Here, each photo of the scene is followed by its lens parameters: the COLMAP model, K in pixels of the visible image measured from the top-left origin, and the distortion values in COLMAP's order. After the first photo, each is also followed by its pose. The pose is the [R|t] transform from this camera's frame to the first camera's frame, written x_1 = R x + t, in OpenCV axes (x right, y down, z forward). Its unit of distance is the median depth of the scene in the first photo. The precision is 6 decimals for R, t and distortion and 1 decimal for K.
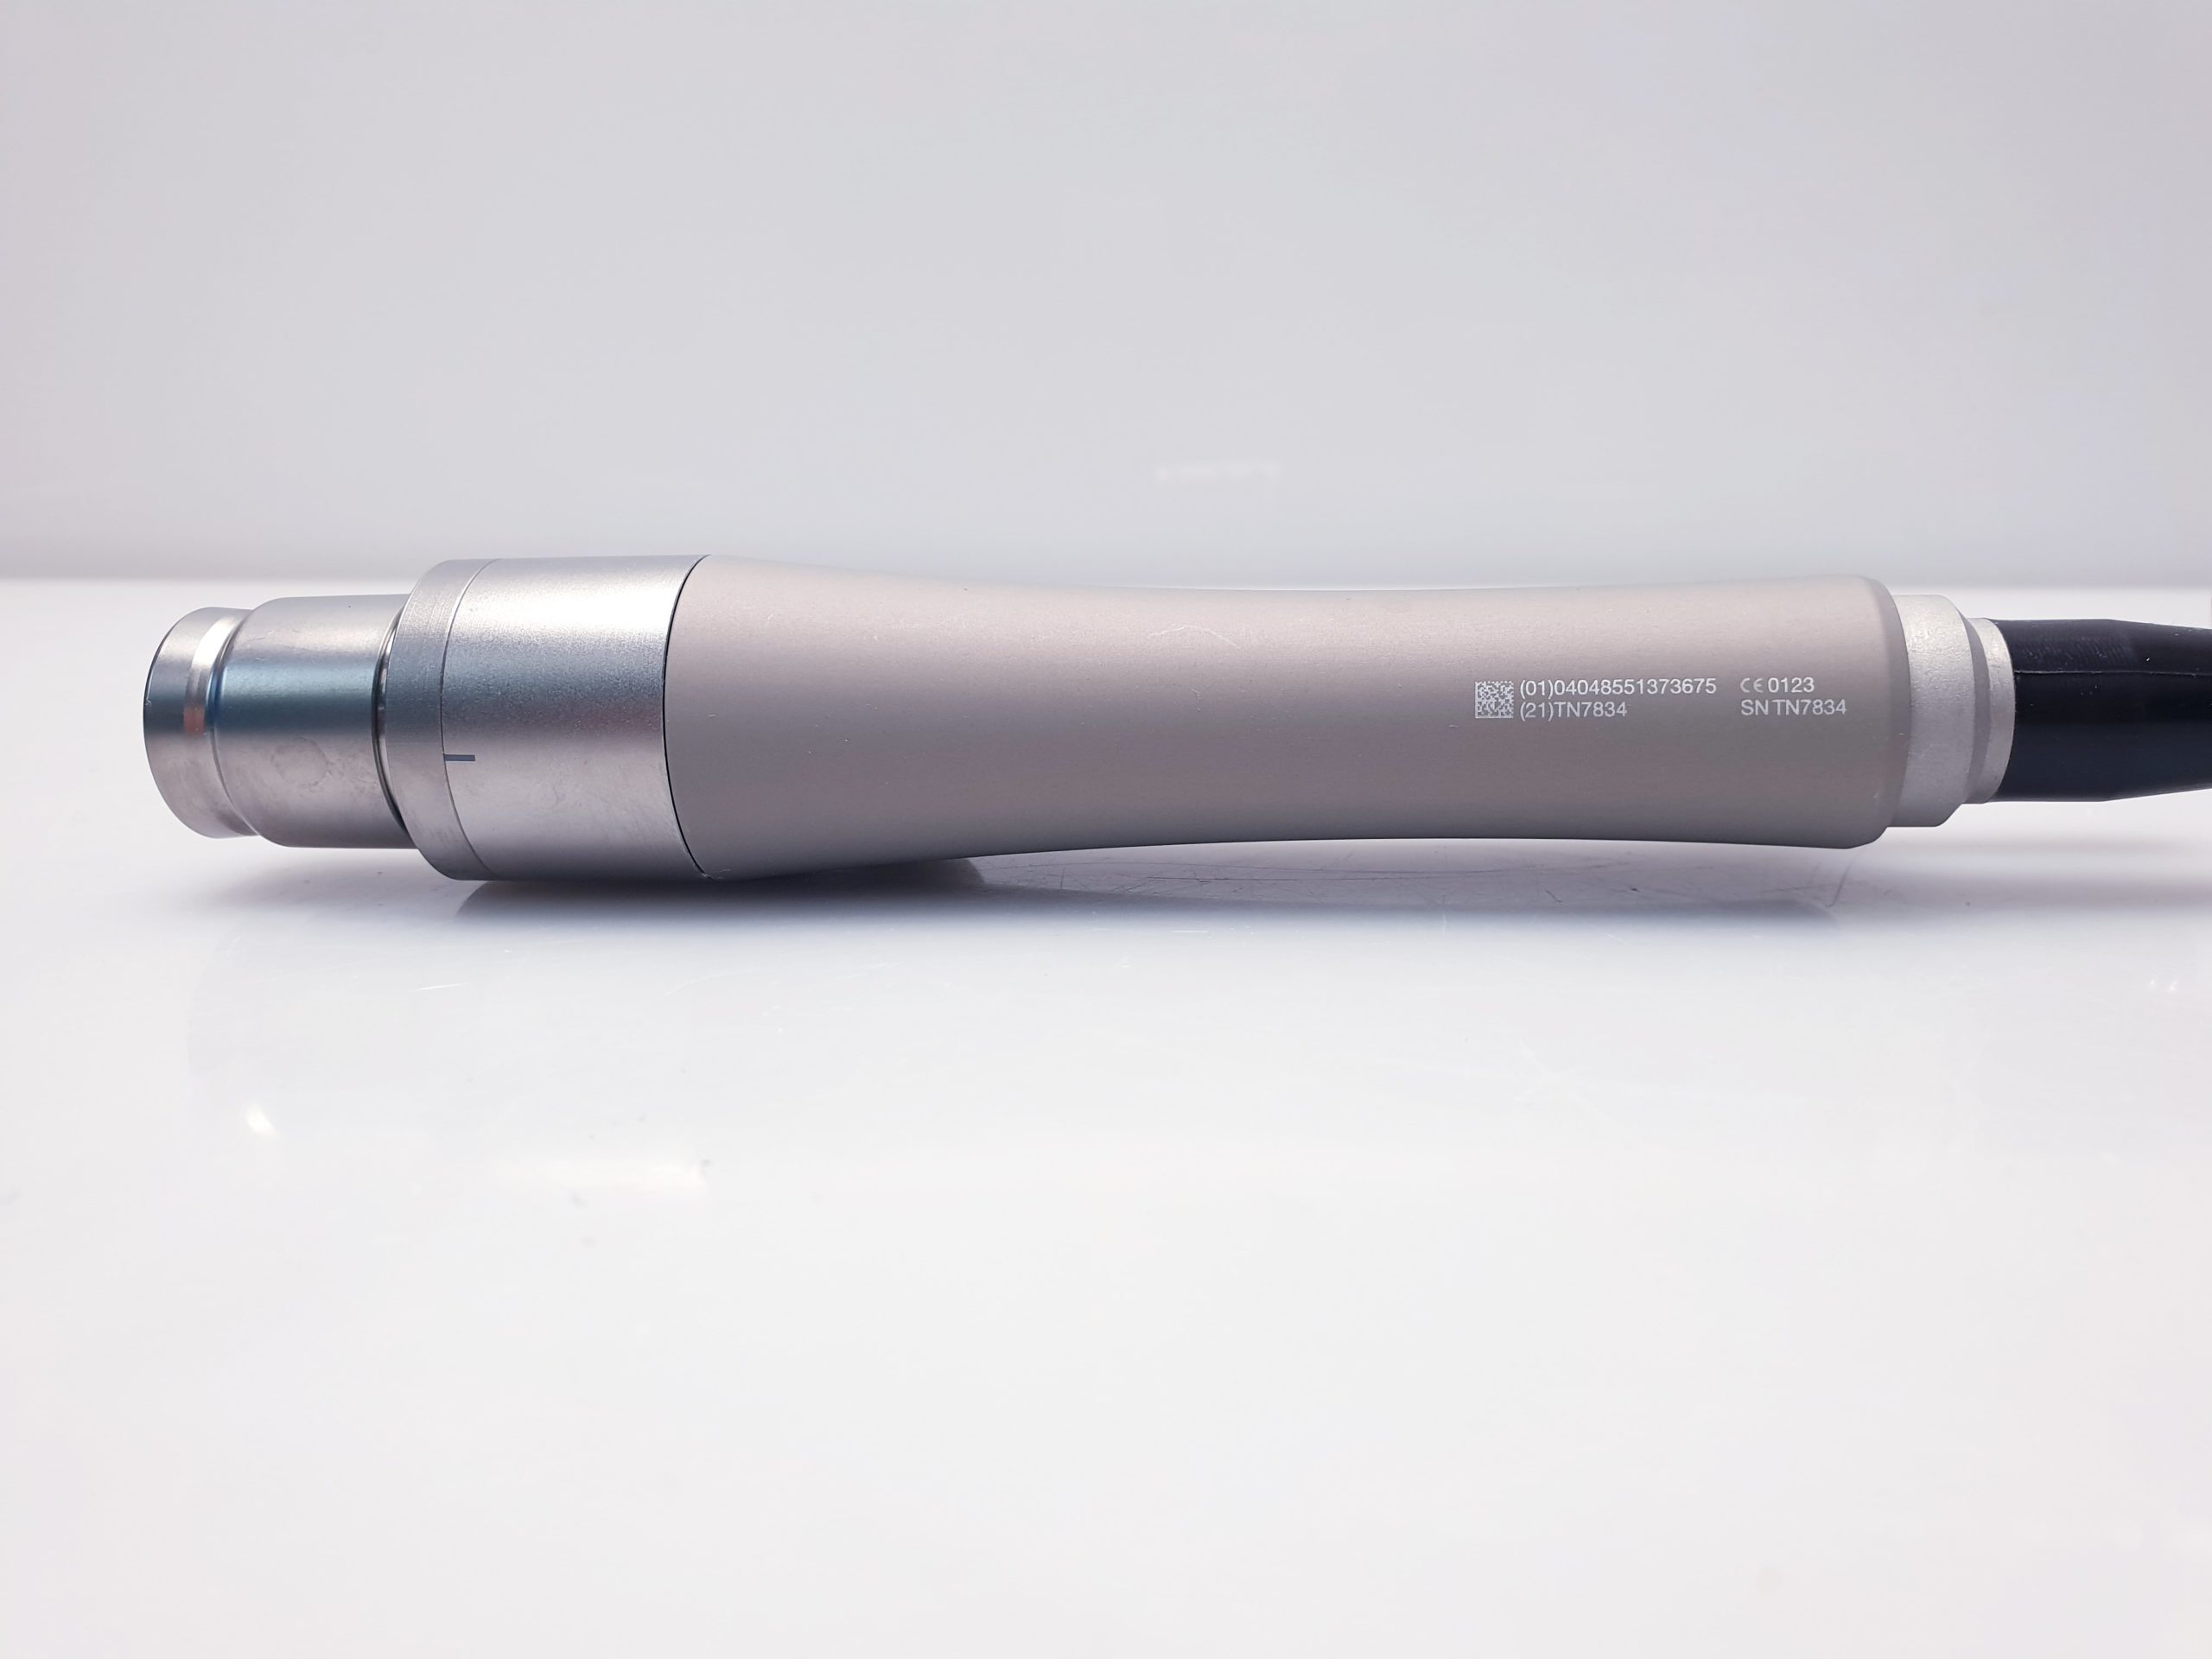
lens RADIAL K [[1679.4, 0, 1106.0], [0, 1679.4, 829.5], [0, 0, 1]] dist [0.000434, 0.004188]
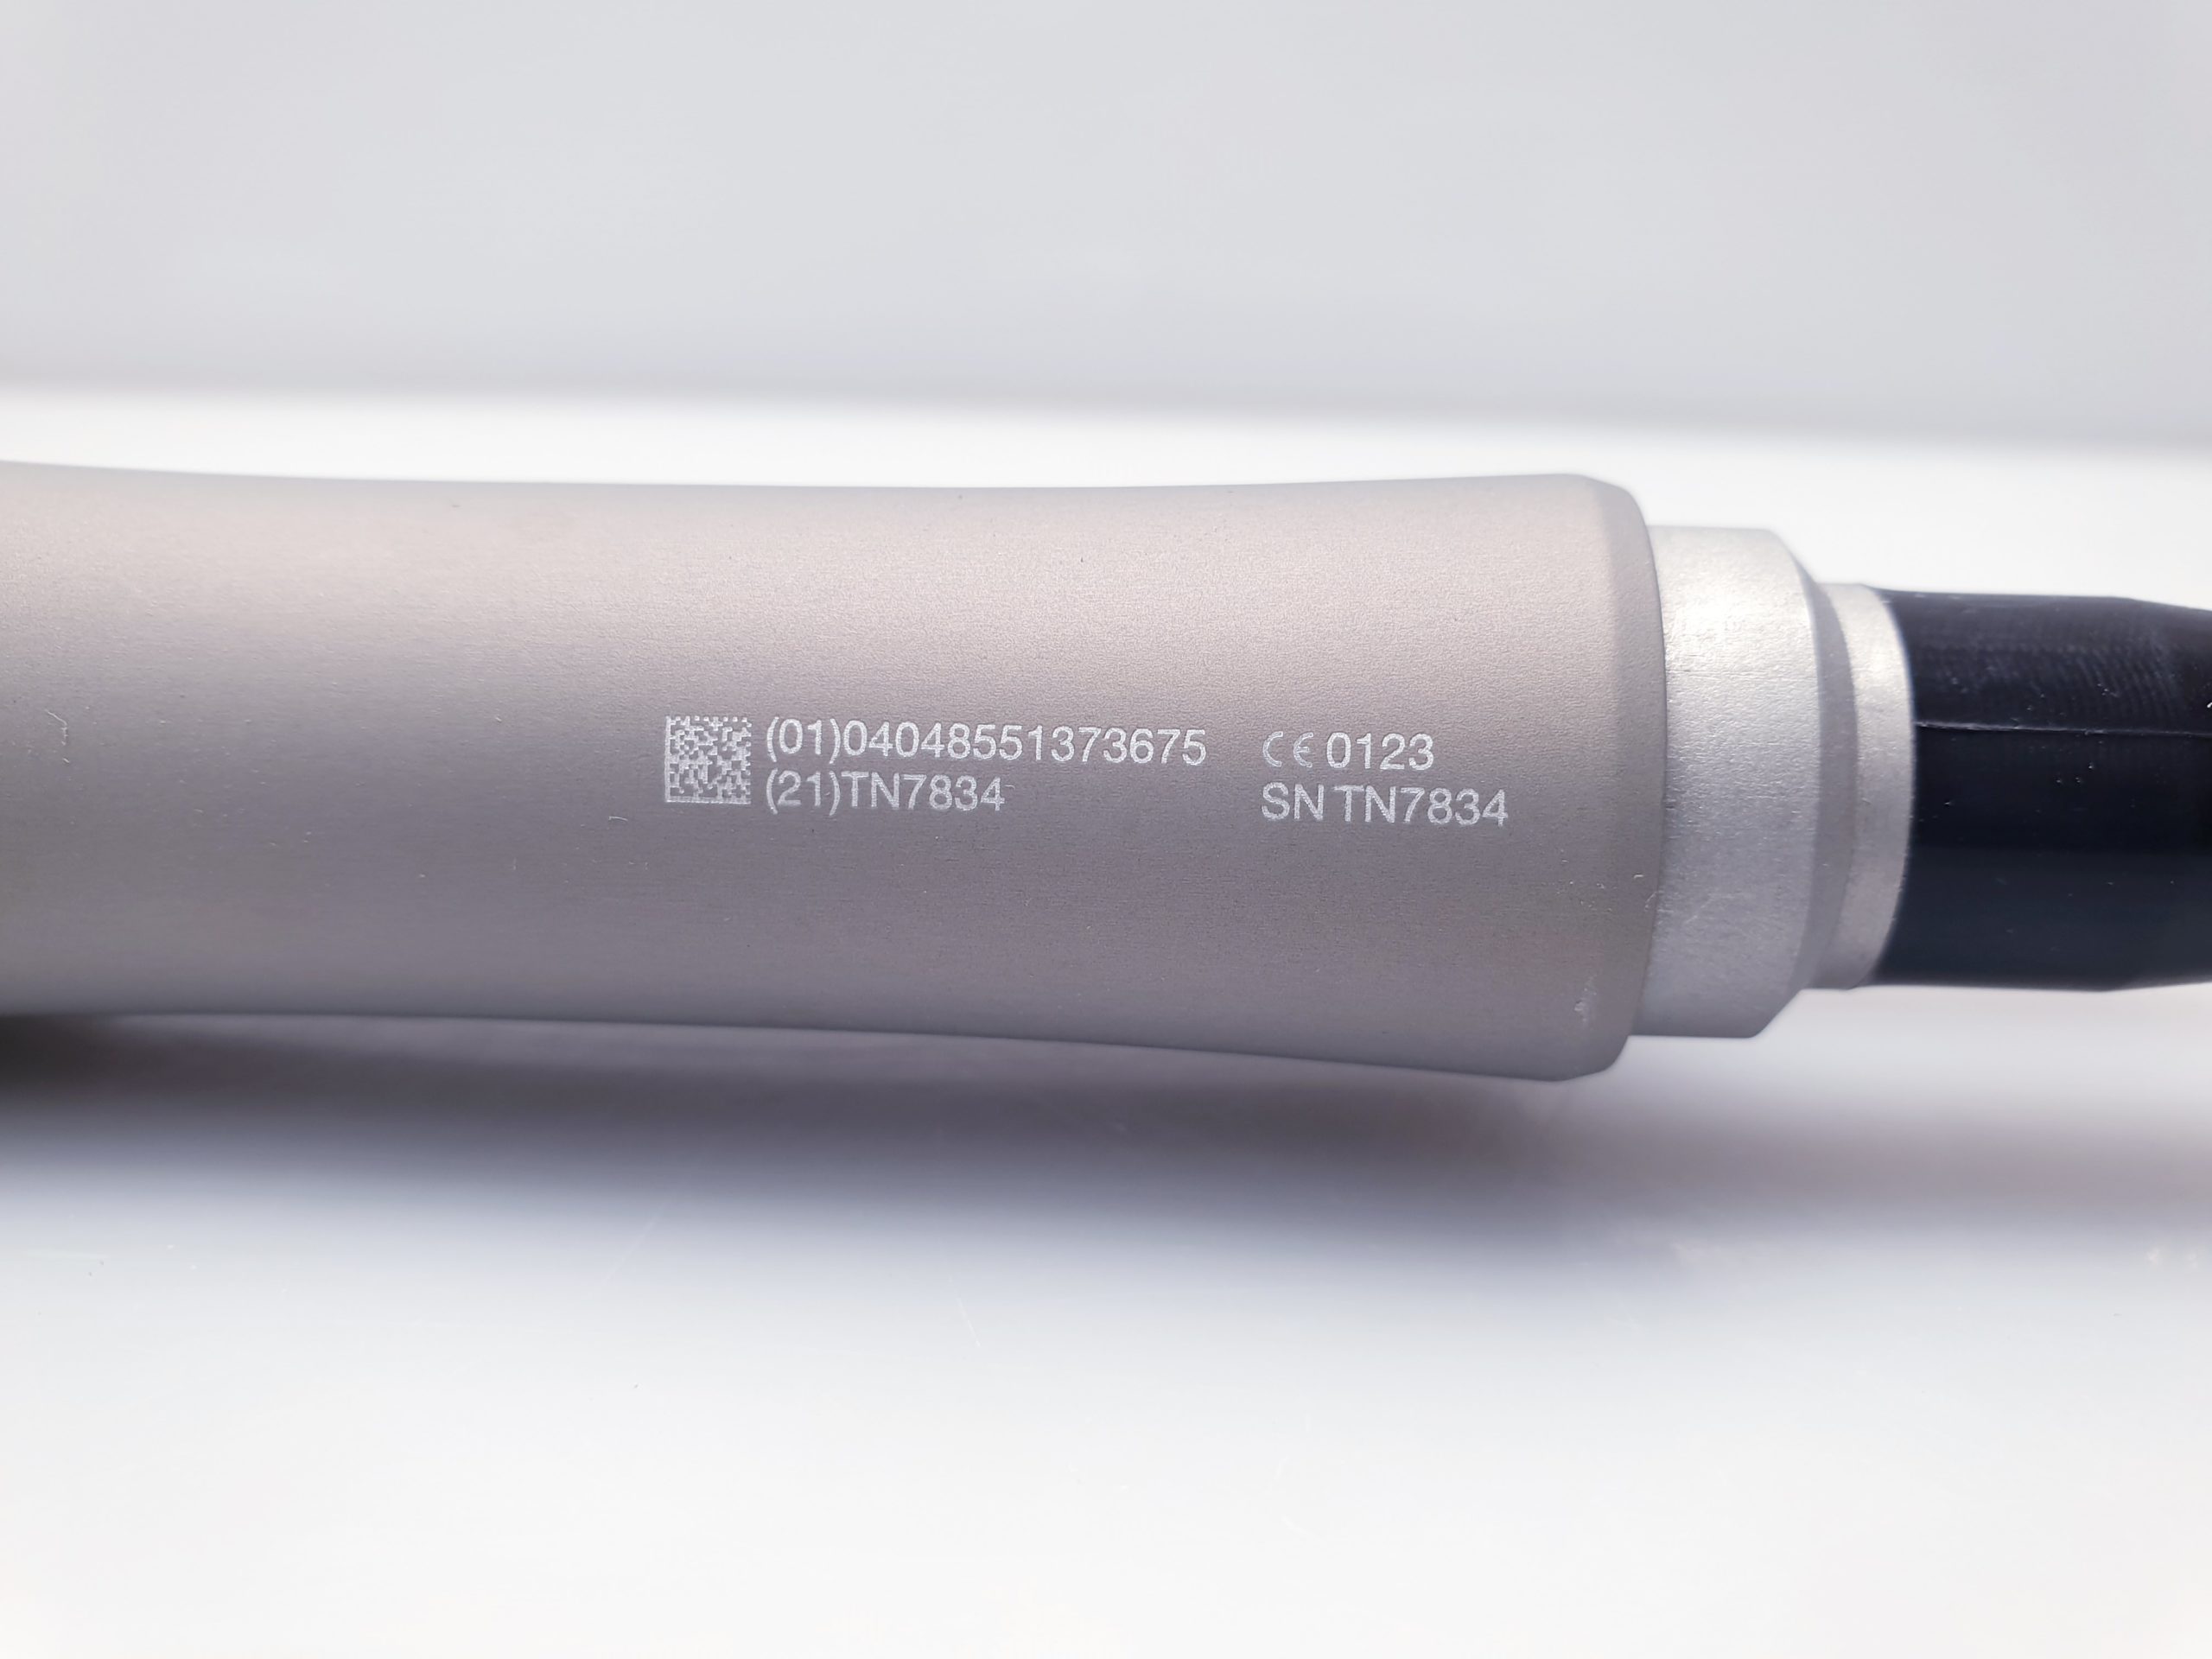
lens RADIAL K [[1716.3, 0, 1106.0], [0, 1716.3, 829.5], [0, 0, 1]] dist [0.183207, -0.363517]
pose [[0.998394, 0.022247, 0.052099, 0.312262], [-0.024559, 0.998722, 0.044178, -0.082489], [-0.051050, -0.045386, 0.997664, 0.563434]]
